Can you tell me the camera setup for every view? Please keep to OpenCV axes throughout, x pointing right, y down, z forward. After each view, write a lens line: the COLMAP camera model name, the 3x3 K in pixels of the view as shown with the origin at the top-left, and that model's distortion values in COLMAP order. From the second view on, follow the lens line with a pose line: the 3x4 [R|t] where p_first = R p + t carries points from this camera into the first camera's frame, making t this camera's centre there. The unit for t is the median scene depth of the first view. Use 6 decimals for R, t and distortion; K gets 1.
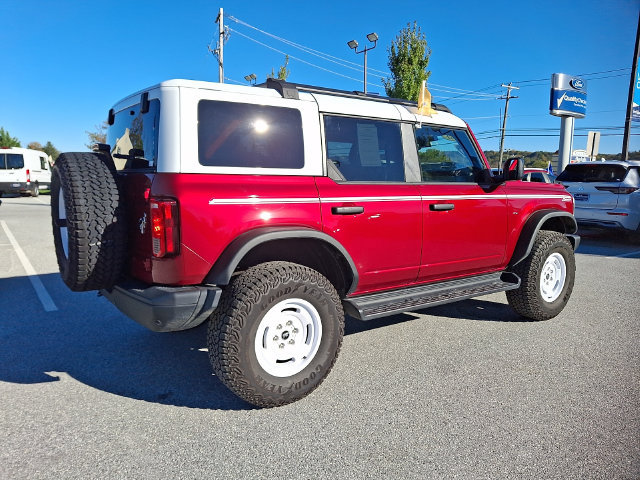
lens RADIAL K [[512.3, 0, 298.2], [0, 512.3, 251.4], [0, 0, 1]] dist [0.001070, -0.006291]
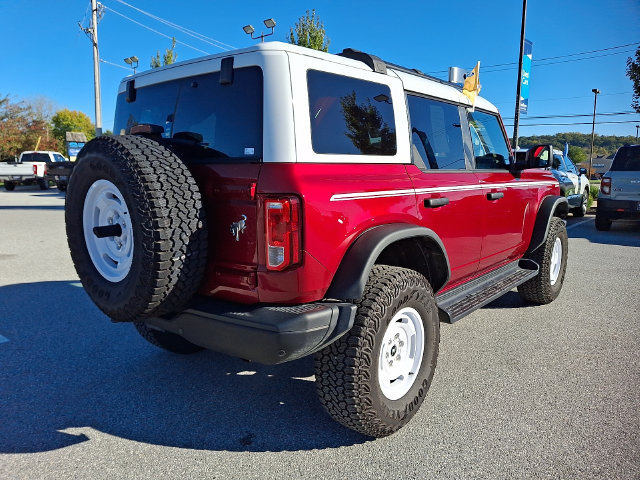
lens RADIAL K [[512.3, 0, 298.2], [0, 512.3, 251.4], [0, 0, 1]] dist [0.001070, -0.006291]
pose [[0.963775, -0.056792, 0.260599, -0.387063], [0.052428, 0.998344, 0.023670, -0.030265], [-0.261512, -0.009150, 0.965157, 0.211034]]
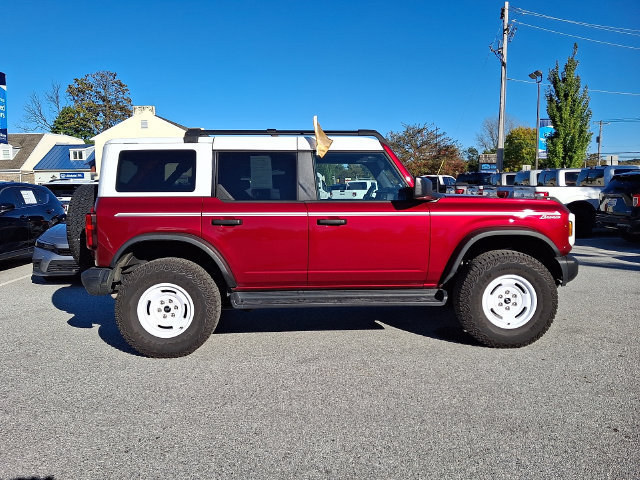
lens RADIAL K [[603.3, 0, 320.0], [0, 603.3, 240.0], [0, 0, 1]] dist [0.167743, -0.333906]
pose [[0.820895, 0.032887, -0.570132, 1.250680], [-0.069299, 0.996699, -0.042286, 0.014708], [0.566859, 0.074222, 0.820464, -0.152618]]
